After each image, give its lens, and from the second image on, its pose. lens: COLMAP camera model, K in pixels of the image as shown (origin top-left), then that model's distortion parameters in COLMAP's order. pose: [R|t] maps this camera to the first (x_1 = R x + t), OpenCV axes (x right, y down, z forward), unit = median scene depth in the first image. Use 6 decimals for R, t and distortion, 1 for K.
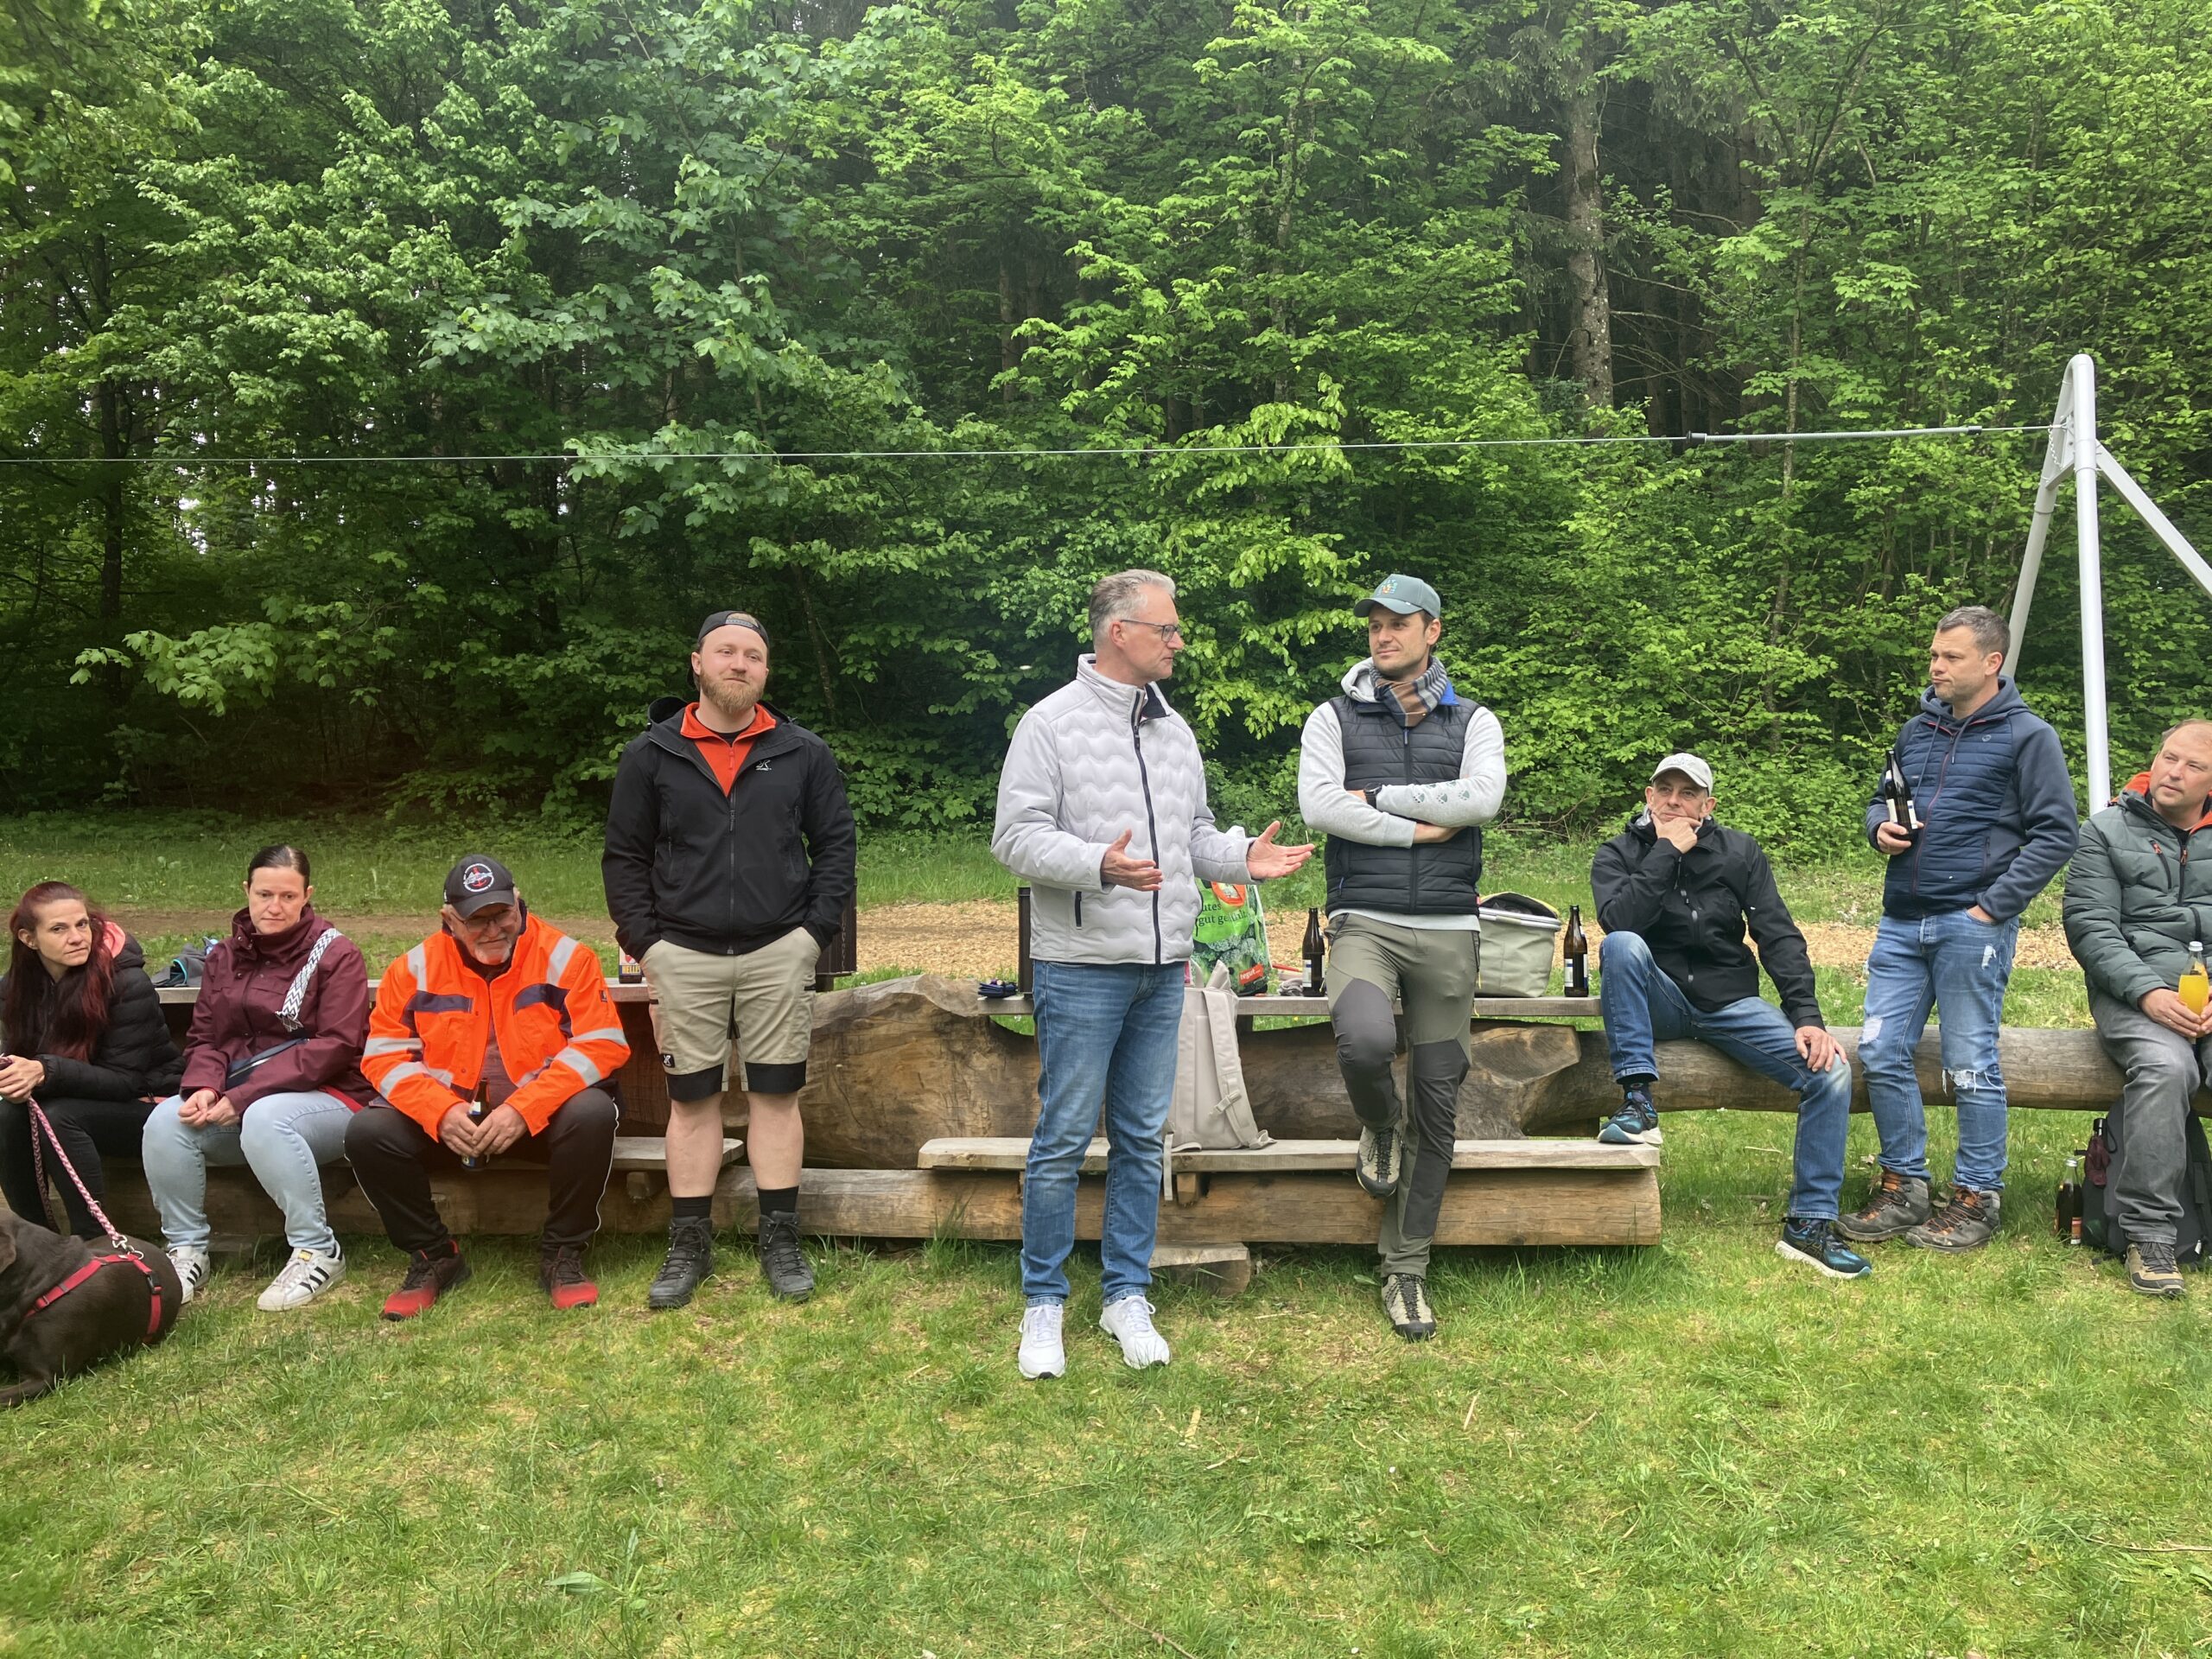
lens RADIAL K [[1774.1, 0, 1107.9], [0, 1774.1, 839.3], [0, 0, 1]] dist [0.023581, -0.027815]
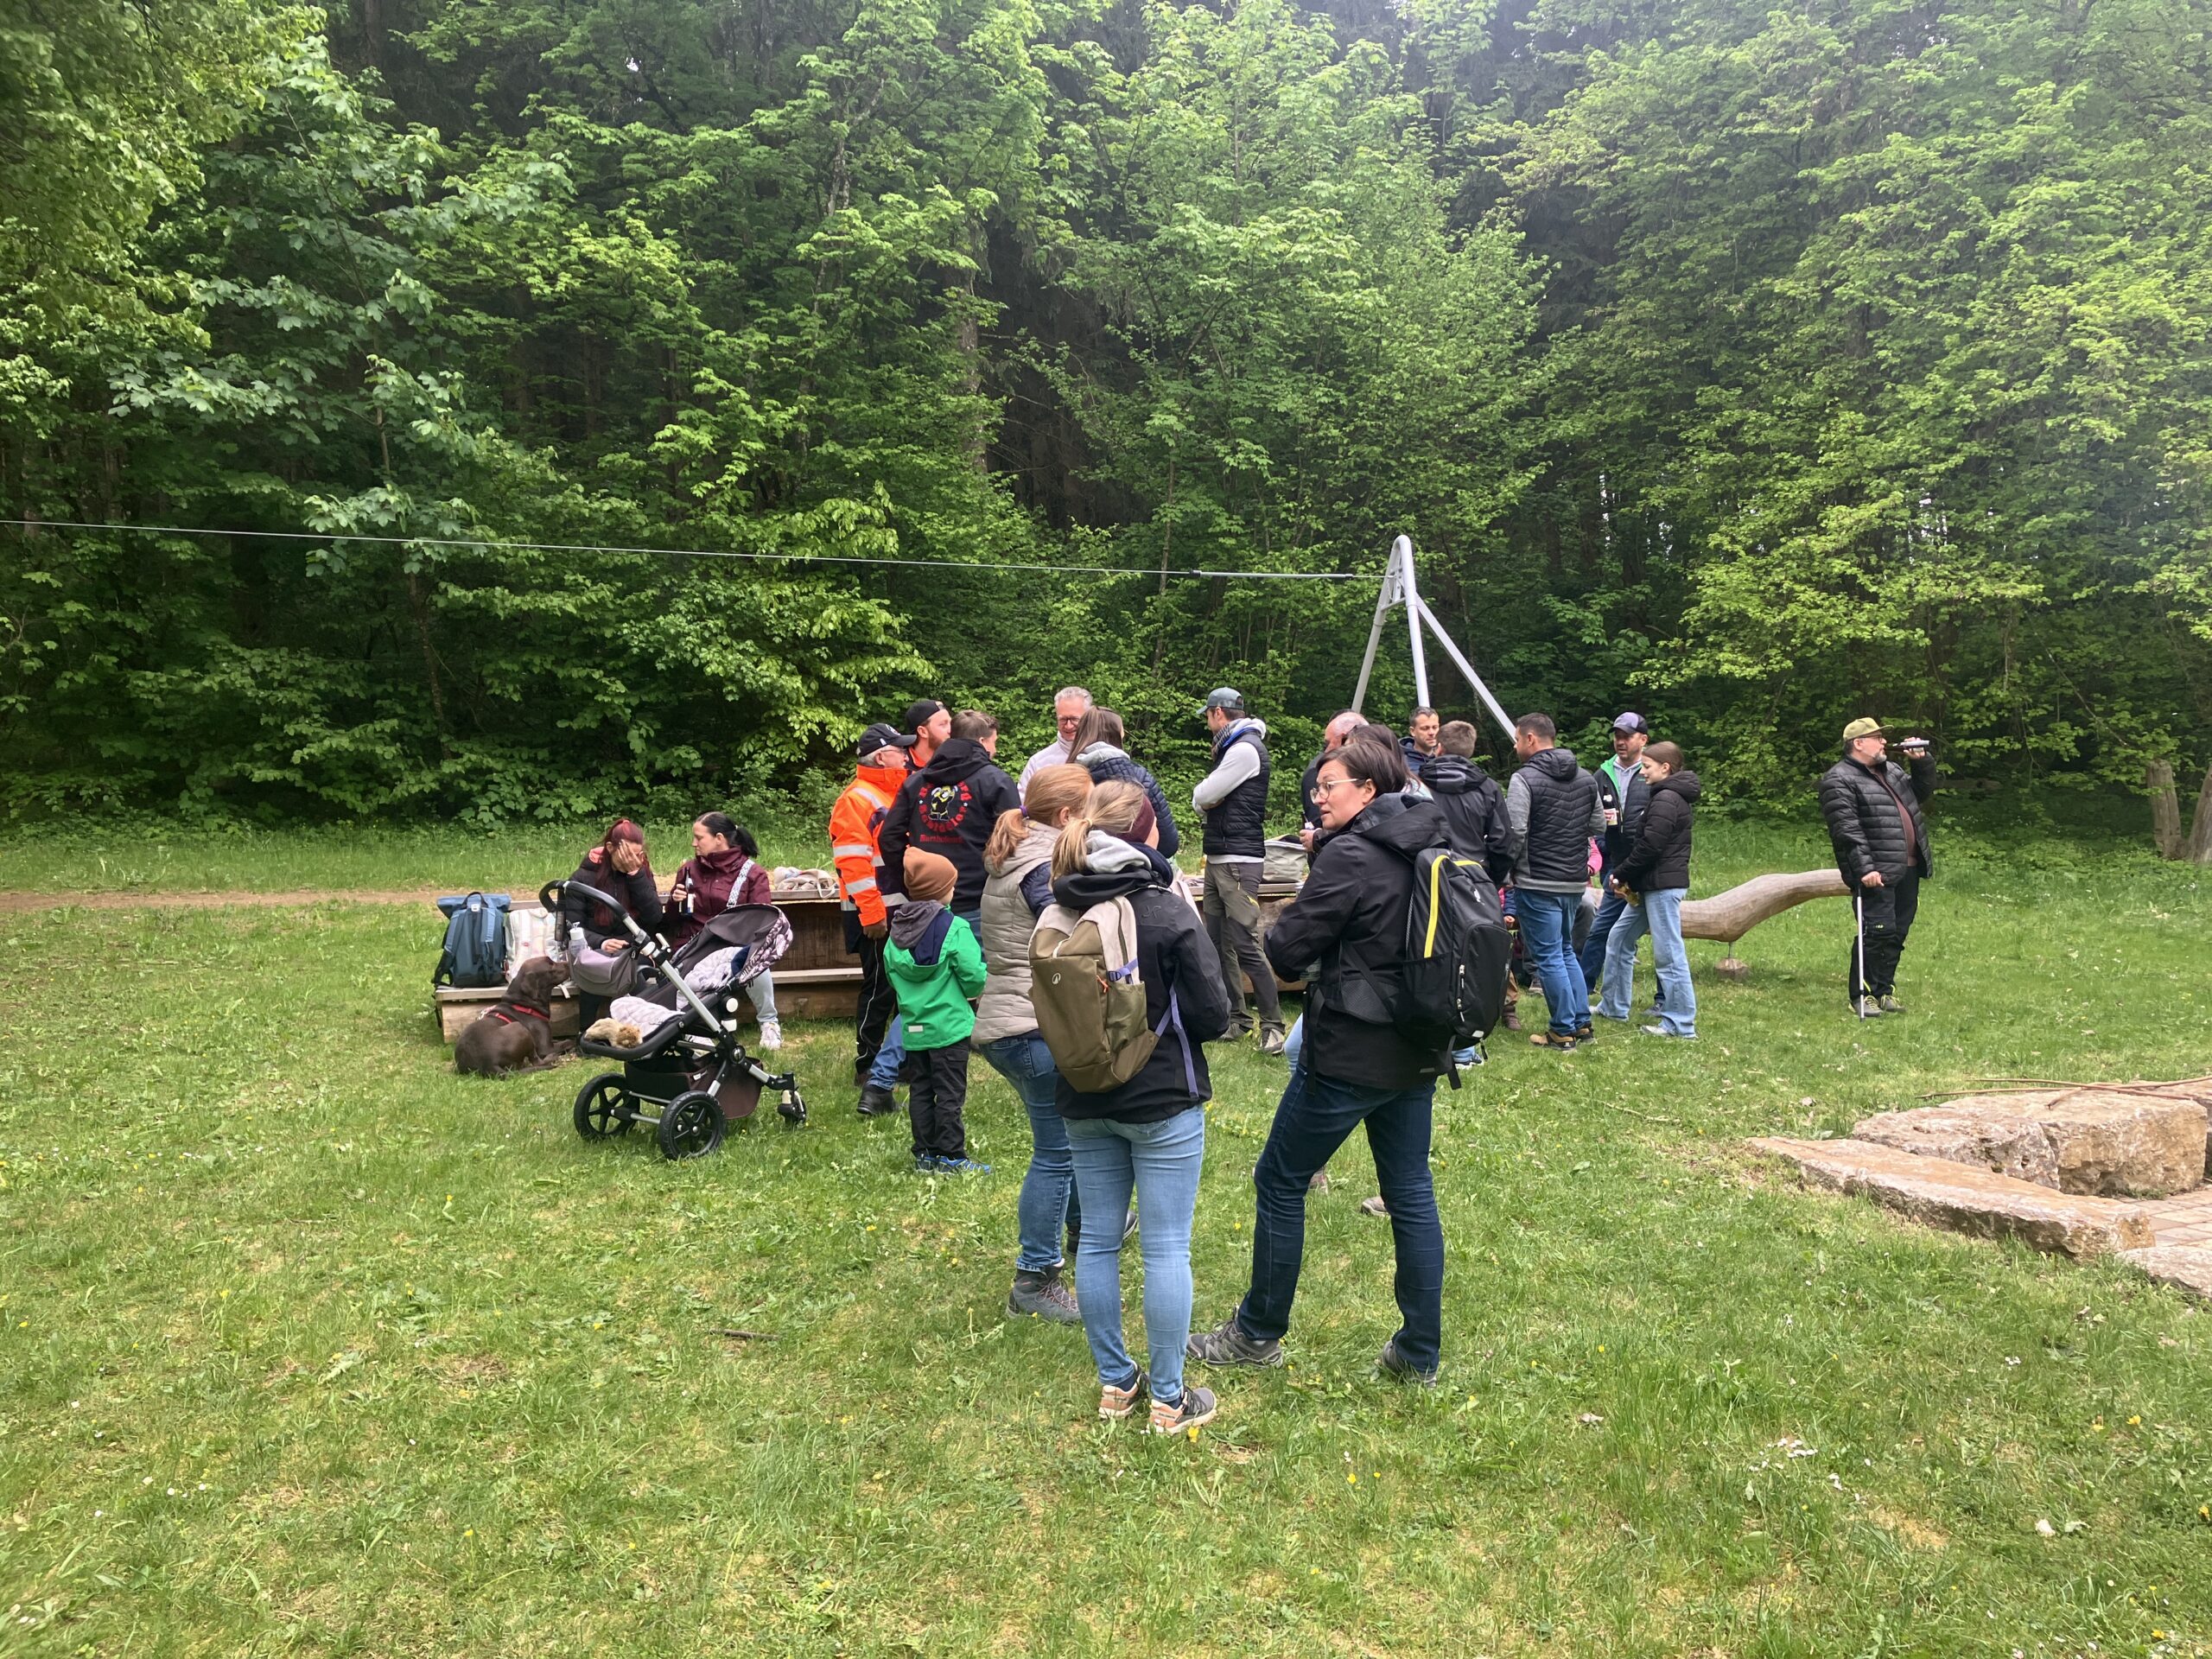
lens RADIAL K [[1774.1, 0, 1080.2], [0, 1774.1, 783.5], [0, 0, 1]] dist [0.023581, -0.027815]
pose [[0.910714, 0.004390, 0.413015, -0.290056], [0.010236, 0.999397, -0.033193, 0.012419], [-0.412912, 0.034457, 0.910119, -0.272024]]
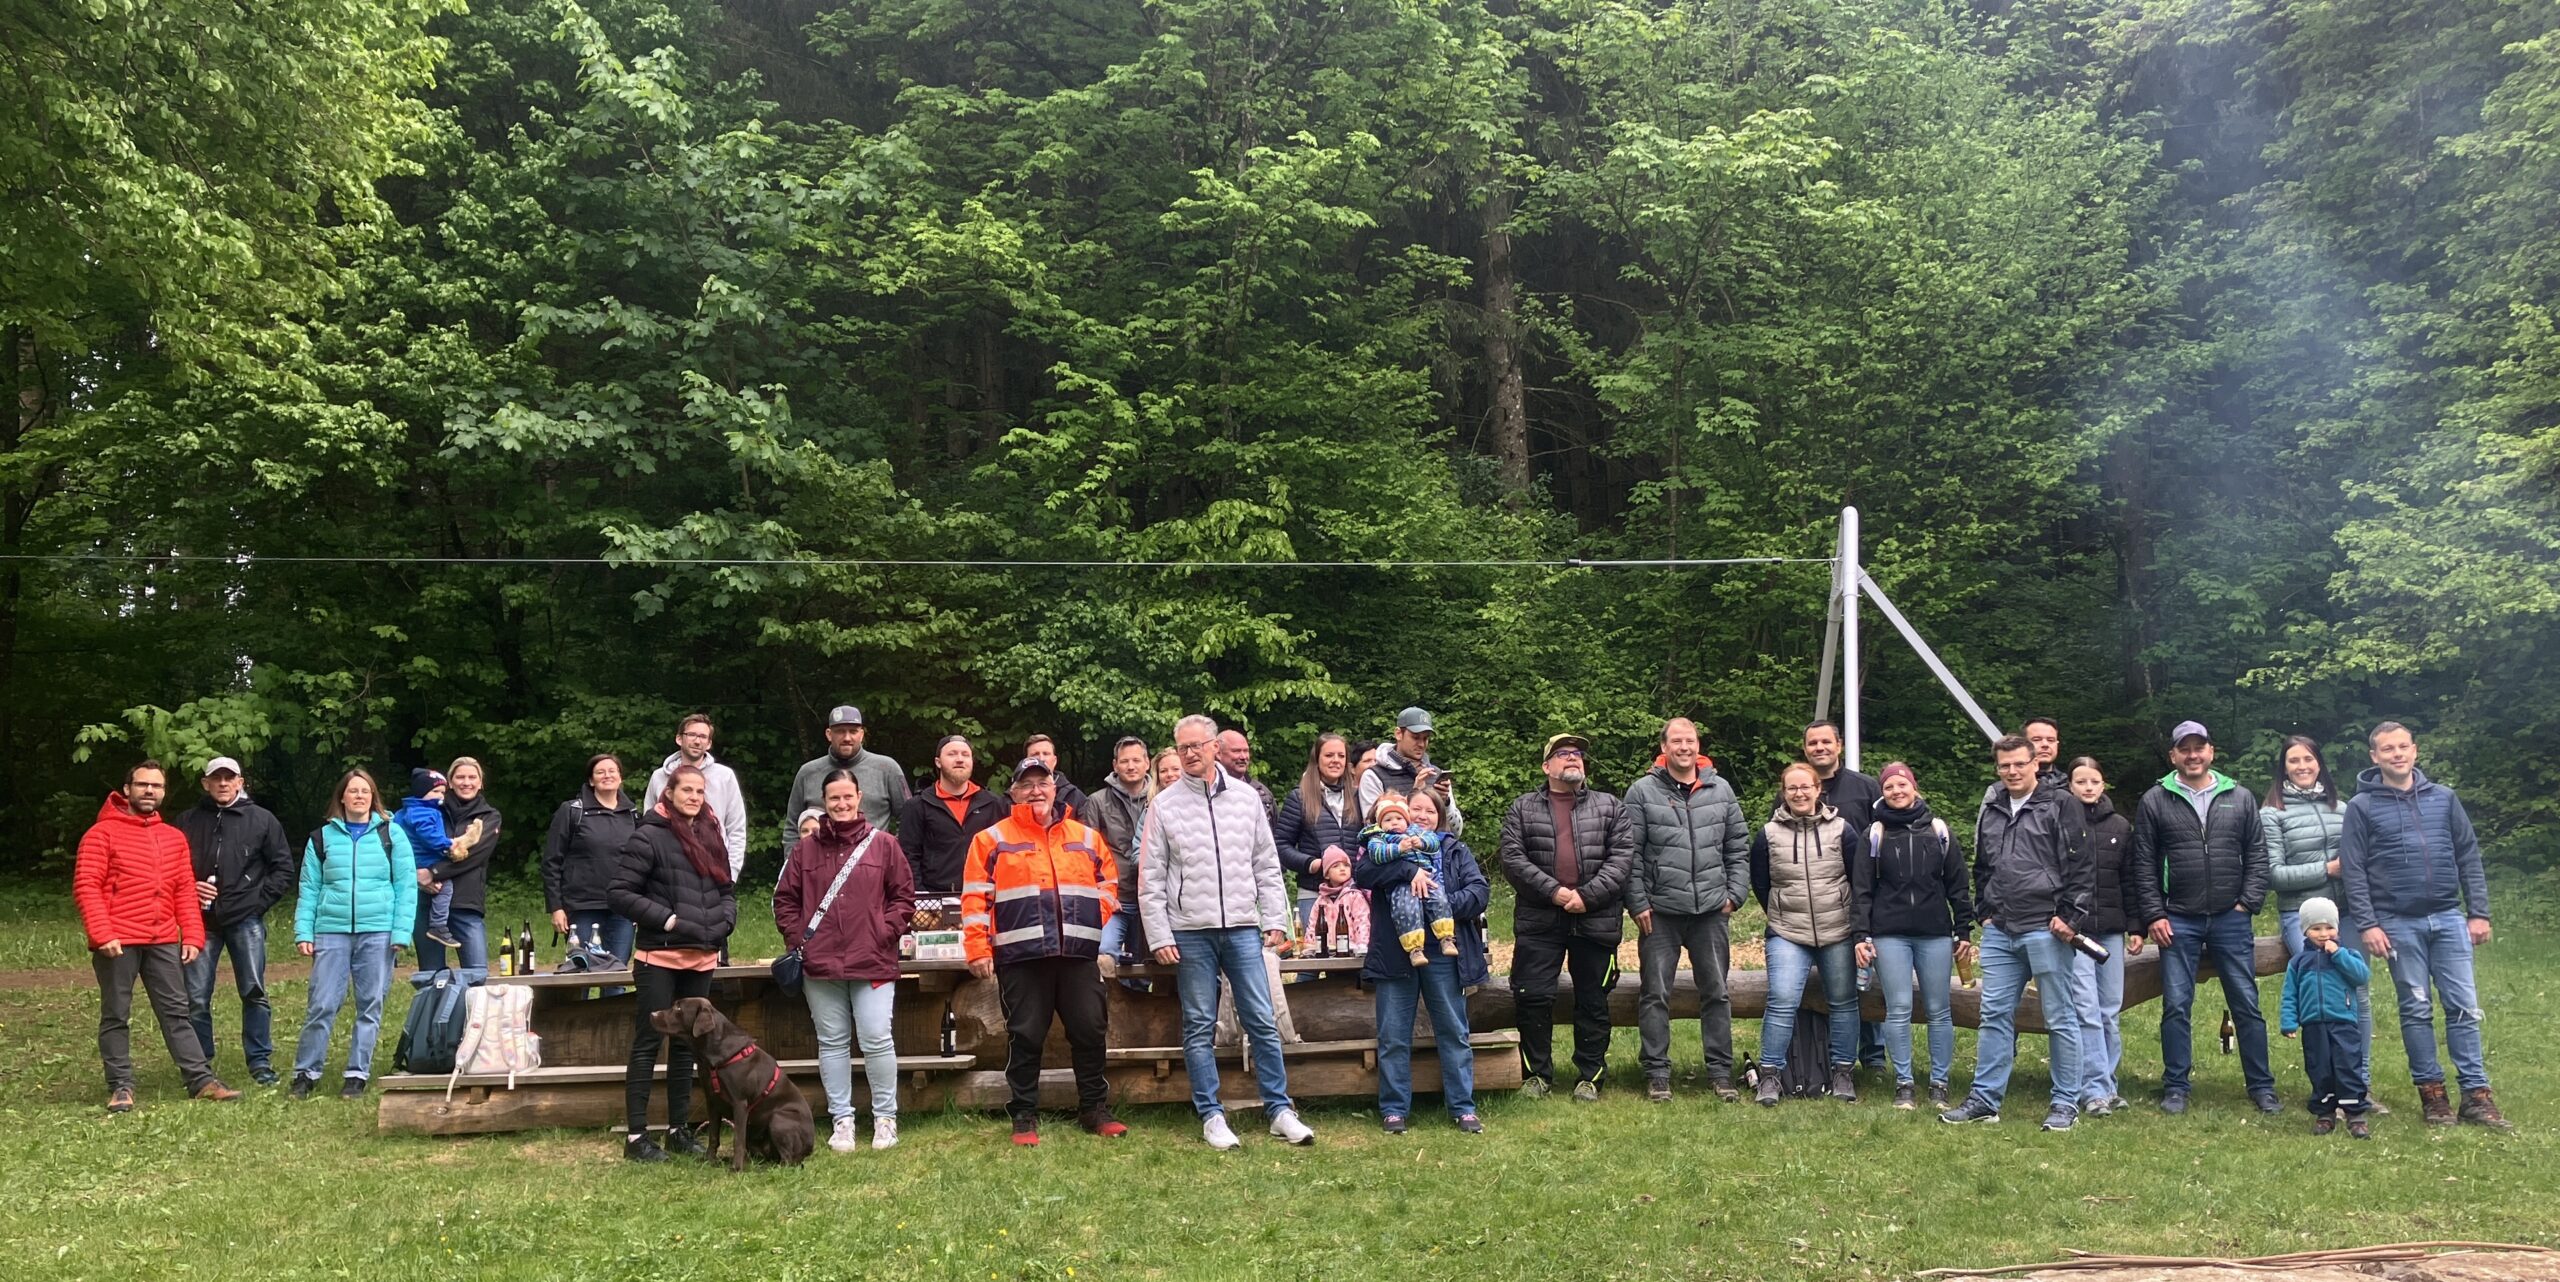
lens RADIAL K [[2113.8, 0, 1296.9], [0, 2113.8, 670.2], [0, 0, 1]] dist [0.034371, -0.034258]
pose [[0.988253, 0.002041, 0.152812, -0.070234], [0.015166, 0.993666, -0.111347, 0.013763], [-0.152072, 0.112356, 0.981962, -0.321158]]
